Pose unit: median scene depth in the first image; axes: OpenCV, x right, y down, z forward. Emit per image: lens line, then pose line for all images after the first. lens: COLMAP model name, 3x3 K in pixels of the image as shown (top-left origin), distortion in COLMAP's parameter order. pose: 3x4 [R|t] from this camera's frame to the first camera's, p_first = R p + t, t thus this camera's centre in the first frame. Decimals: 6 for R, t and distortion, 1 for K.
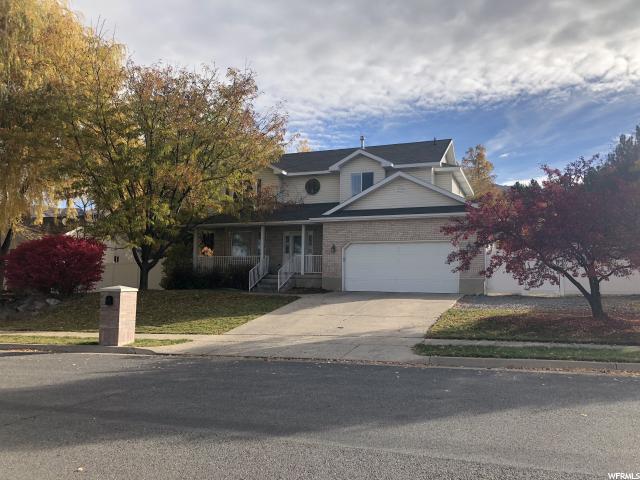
lens RADIAL K [[520.7, 0, 320.0], [0, 520.7, 240.0], [0, 0, 1]] dist [0.000790, 0.001109]
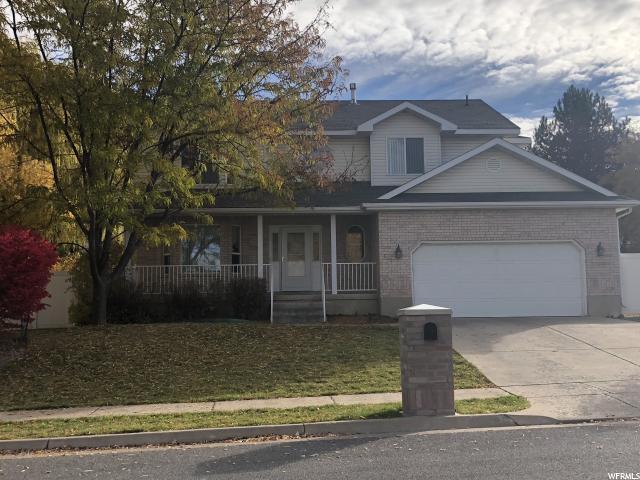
lens RADIAL K [[772.3, 0, 320.0], [0, 772.3, 240.0], [0, 0, 1]] dist [0.008243, 0.015093]
pose [[0.914962, 0.013968, 0.403298, -0.438361], [-0.007000, 0.999800, -0.018747, 0.019848], [-0.403479, 0.014329, 0.914877, 0.167122]]
